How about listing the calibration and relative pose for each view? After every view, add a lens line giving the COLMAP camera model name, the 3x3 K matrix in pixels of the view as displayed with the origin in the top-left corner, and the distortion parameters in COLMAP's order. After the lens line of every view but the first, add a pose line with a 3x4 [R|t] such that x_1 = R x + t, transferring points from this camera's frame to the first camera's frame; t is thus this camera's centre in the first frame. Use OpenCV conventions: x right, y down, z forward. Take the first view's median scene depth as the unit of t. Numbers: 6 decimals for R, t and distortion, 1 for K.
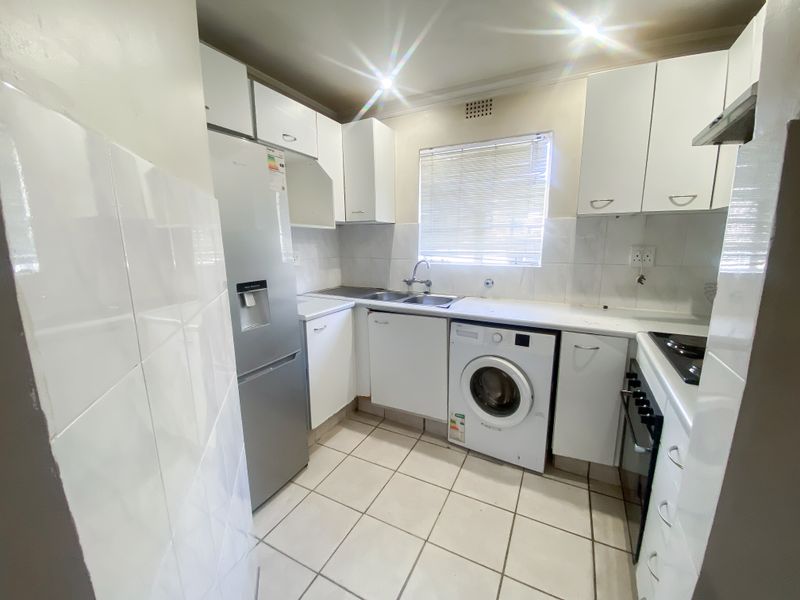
lens RADIAL K [[323.5, 0, 400.0], [0, 323.5, 300.0], [0, 0, 1]] dist [0.045182, -0.034033]
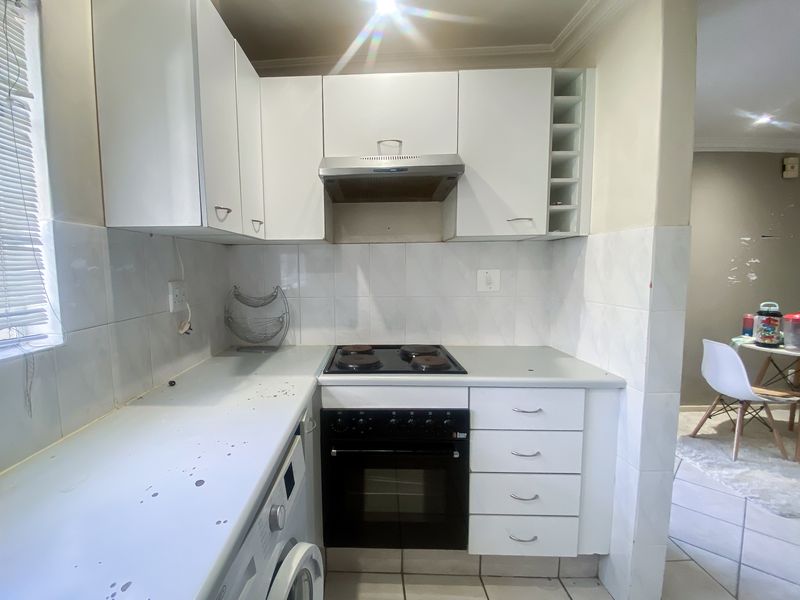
lens RADIAL K [[323.5, 0, 400.0], [0, 323.5, 300.0], [0, 0, 1]] dist [0.045182, -0.034033]
pose [[-0.427147, -0.080018, 0.900634, -0.079542], [0.185410, 0.967158, 0.173863, -0.146717], [-0.884968, 0.241251, -0.398283, 0.800099]]
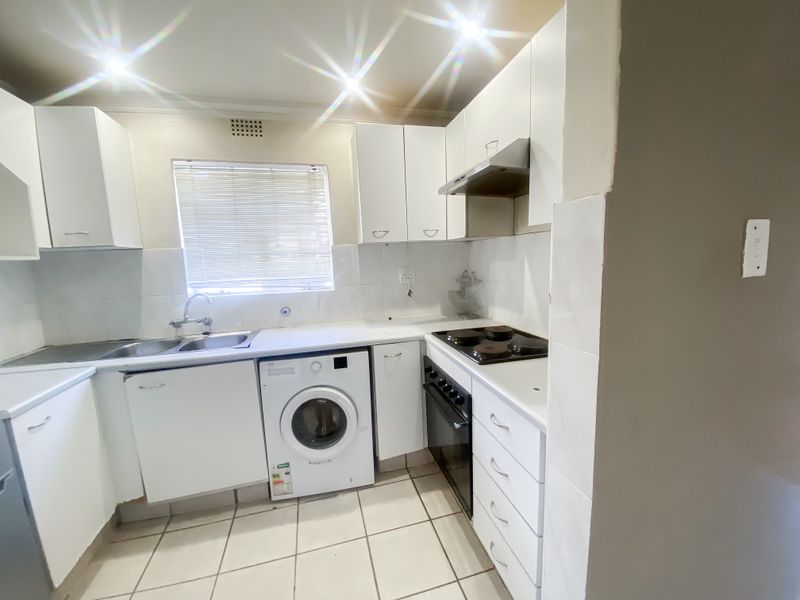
lens RADIAL K [[323.5, 0, 400.0], [0, 323.5, 300.0], [0, 0, 1]] dist [0.045182, -0.034033]
pose [[0.740688, -0.111167, 0.662588, -0.116924], [0.157358, 0.987489, -0.010228, -0.026312], [-0.653161, 0.111839, 0.748915, 0.080702]]
